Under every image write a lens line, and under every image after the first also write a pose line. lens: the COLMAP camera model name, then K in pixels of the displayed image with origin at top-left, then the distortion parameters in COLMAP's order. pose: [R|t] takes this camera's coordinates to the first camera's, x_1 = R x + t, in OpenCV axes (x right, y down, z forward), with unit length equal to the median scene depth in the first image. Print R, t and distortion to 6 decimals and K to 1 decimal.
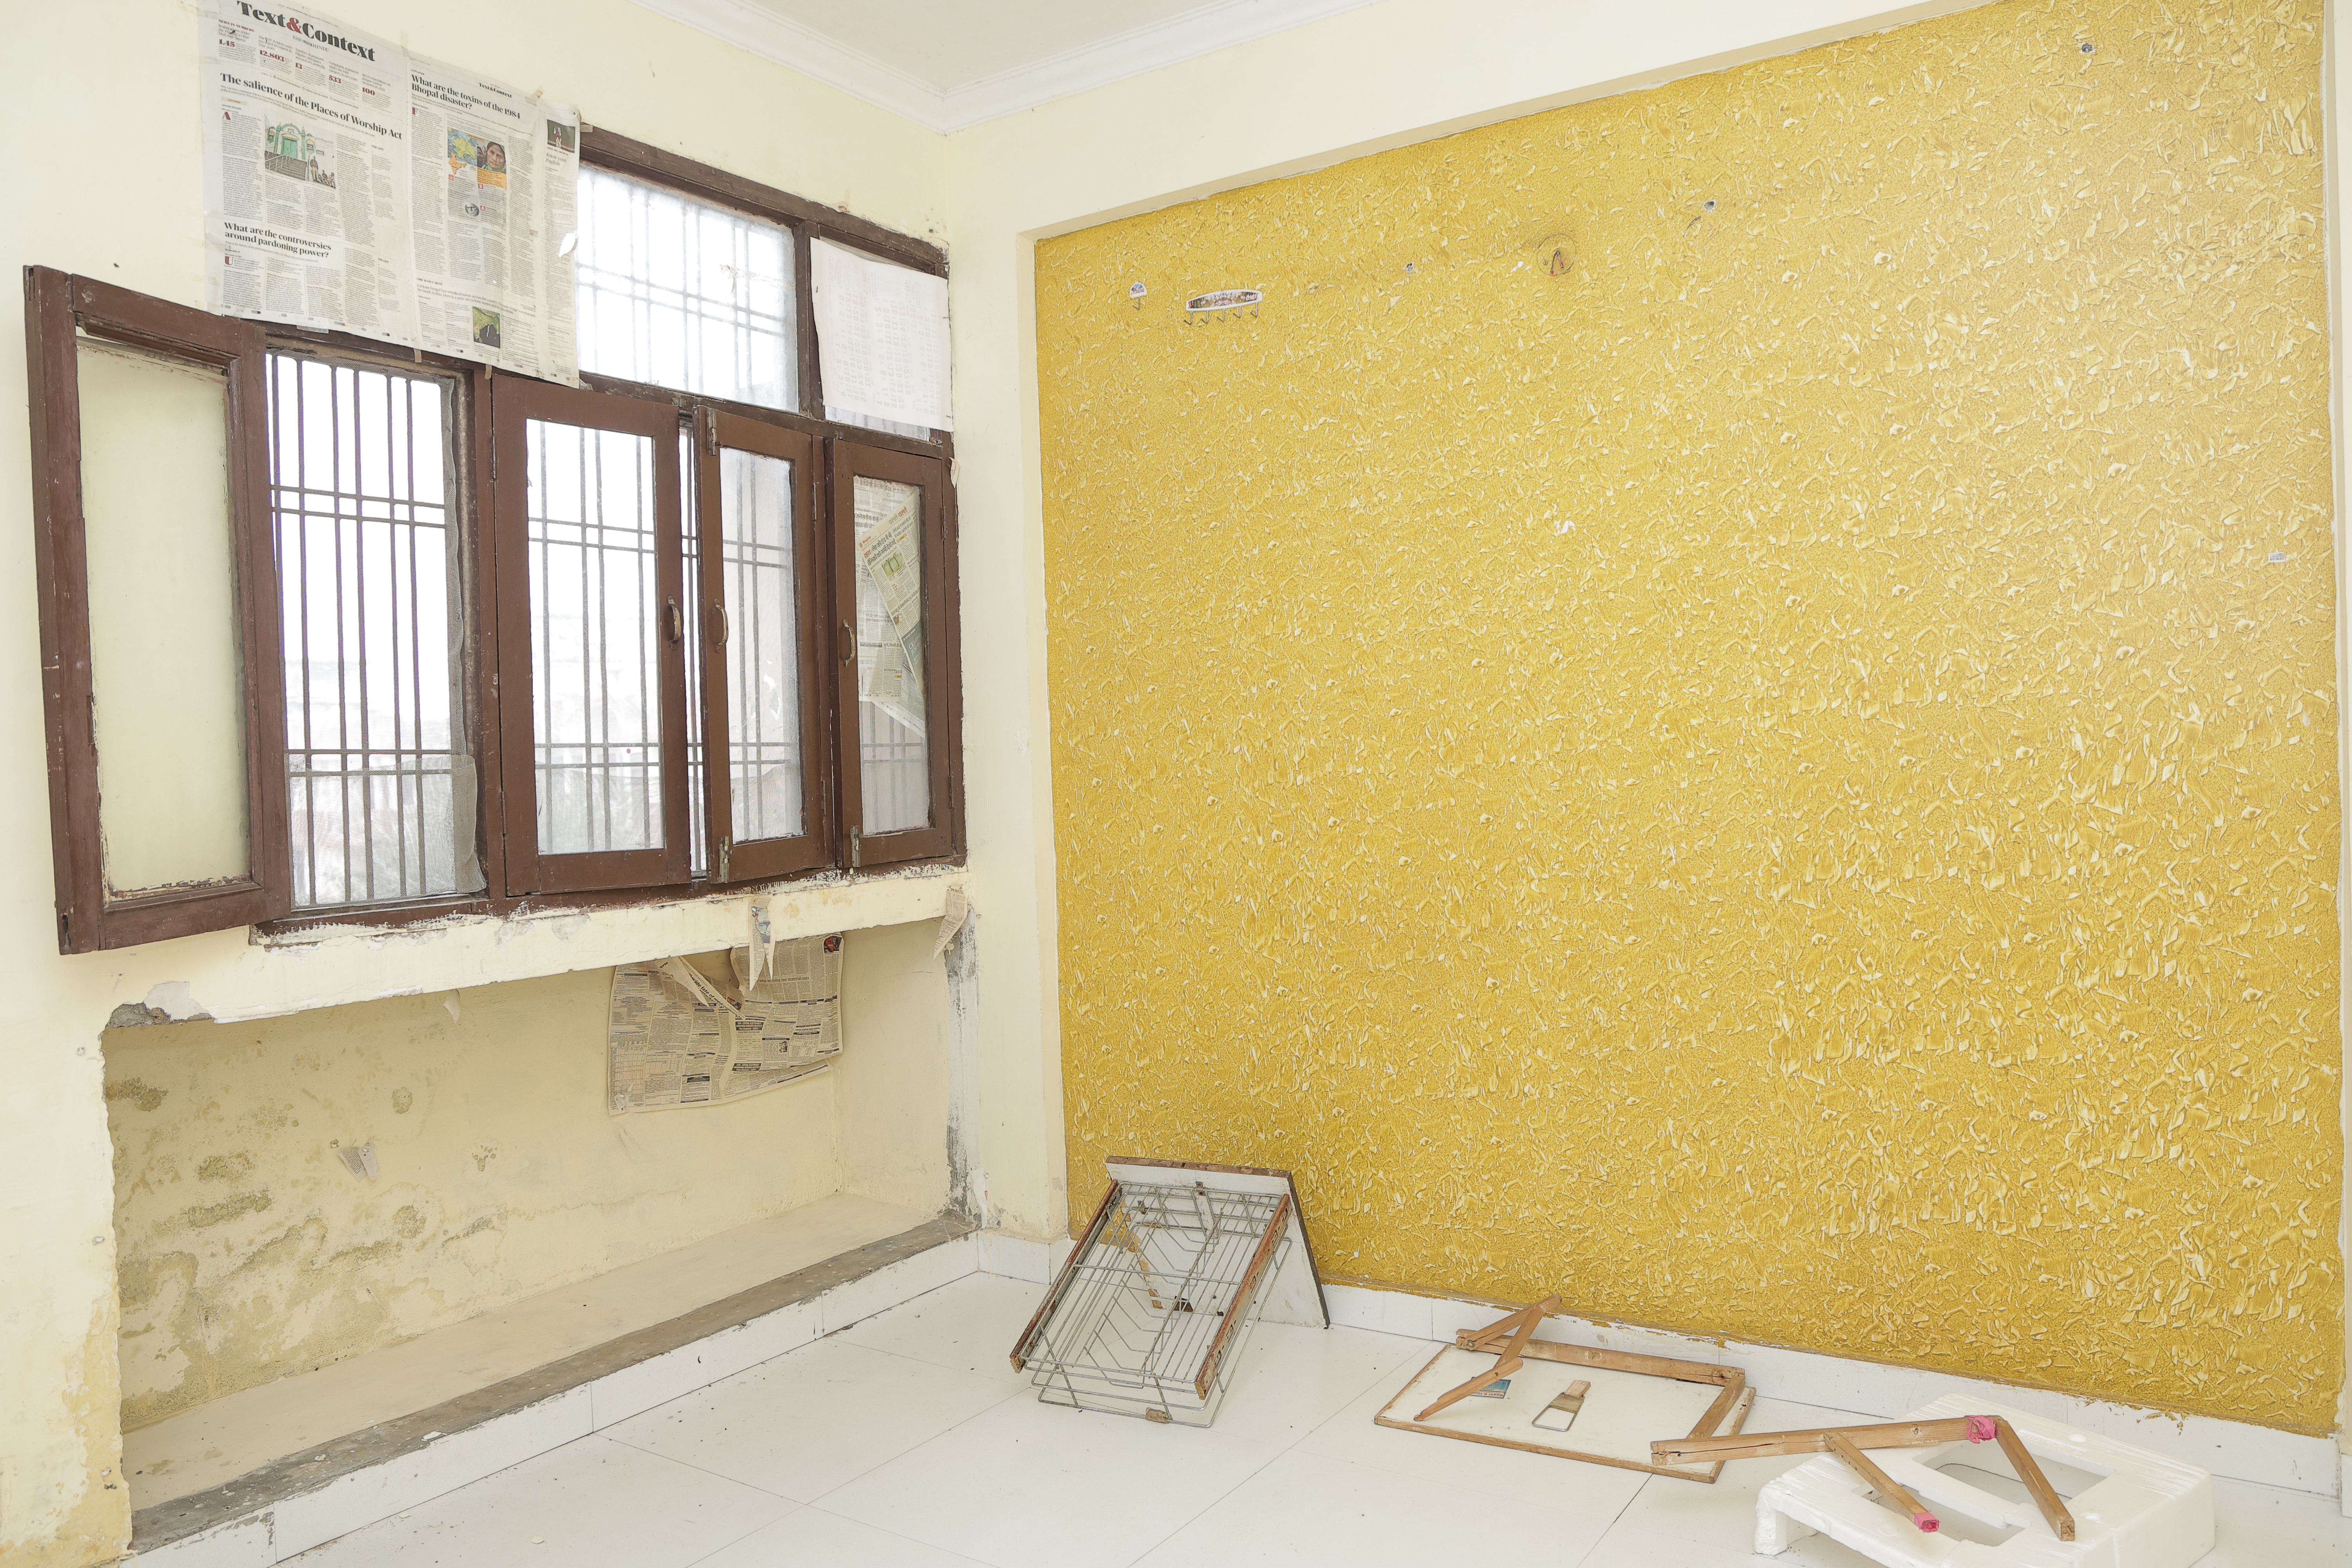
lens RADIAL K [[1614.5, 0, 1176.0], [0, 1614.5, 784.0], [0, 0, 1]] dist [-0.102174, 0.075101]
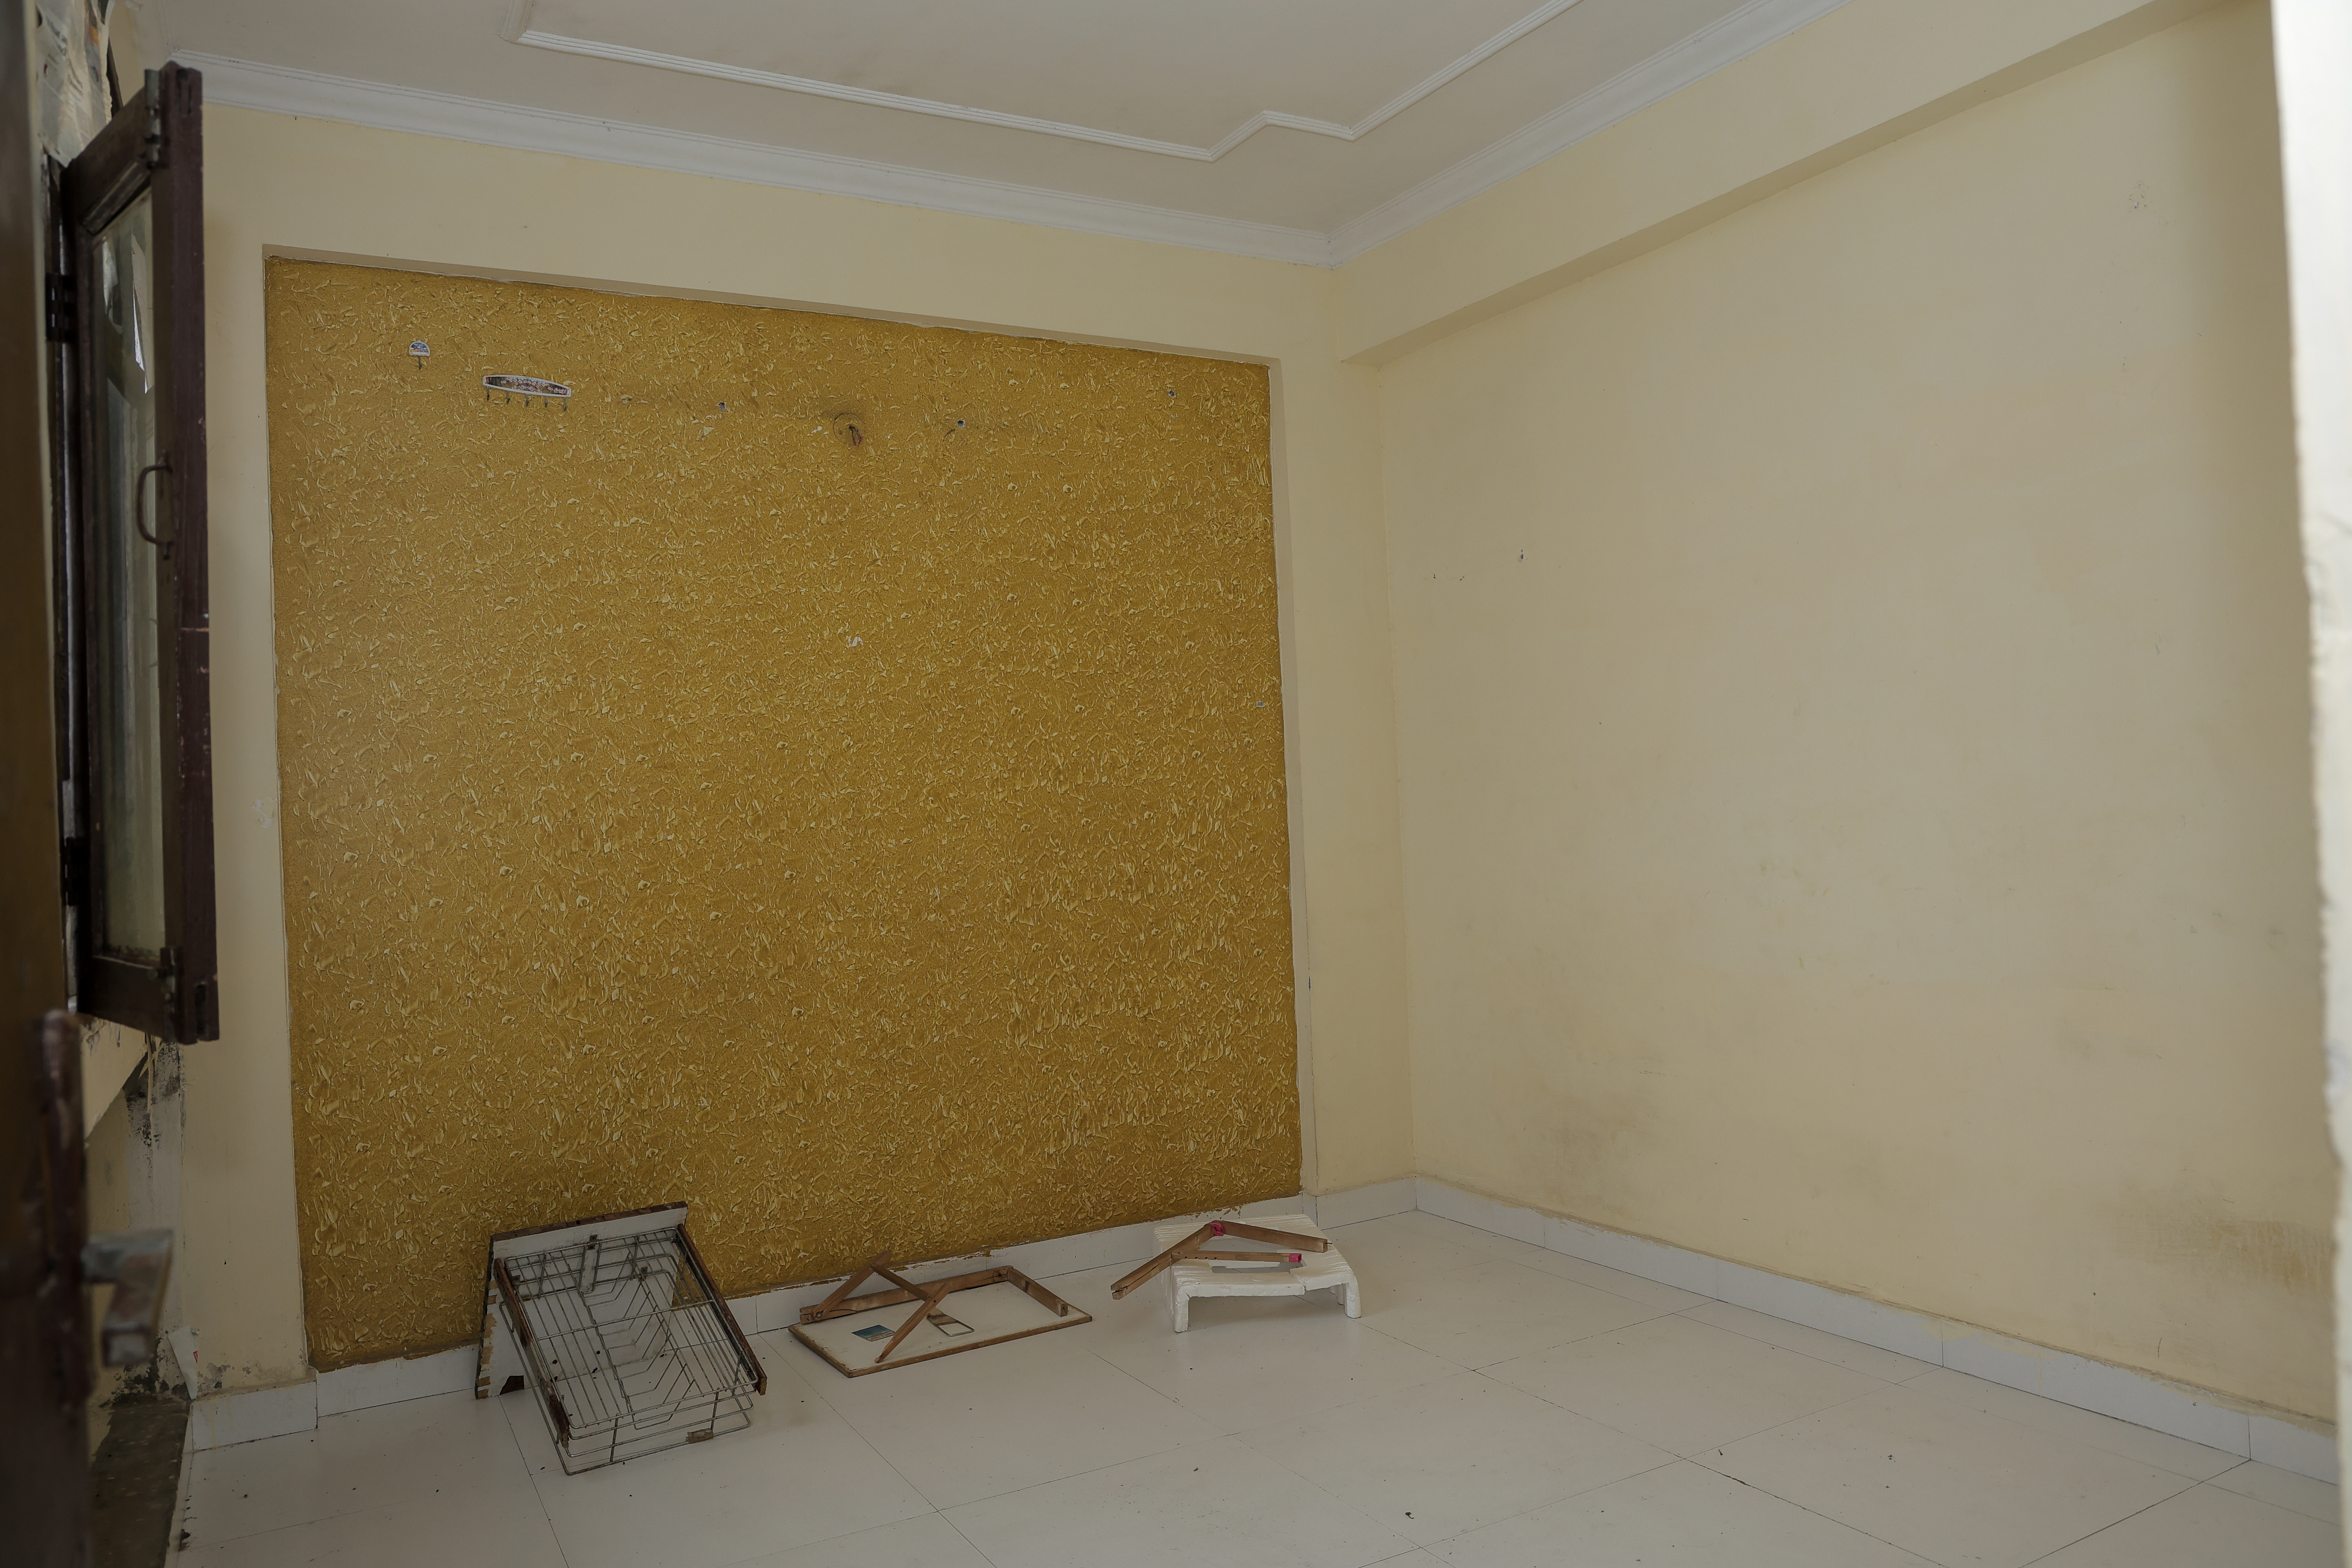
lens RADIAL K [[1614.2, 0, 1176.0], [0, 1614.2, 784.0], [0, 0, 1]] dist [-0.102656, 0.065092]
pose [[0.454486, 0.029115, 0.890278, -0.792007], [0.044900, 0.997446, -0.055541, 0.035501], [-0.889622, 0.065216, 0.452018, 0.208450]]
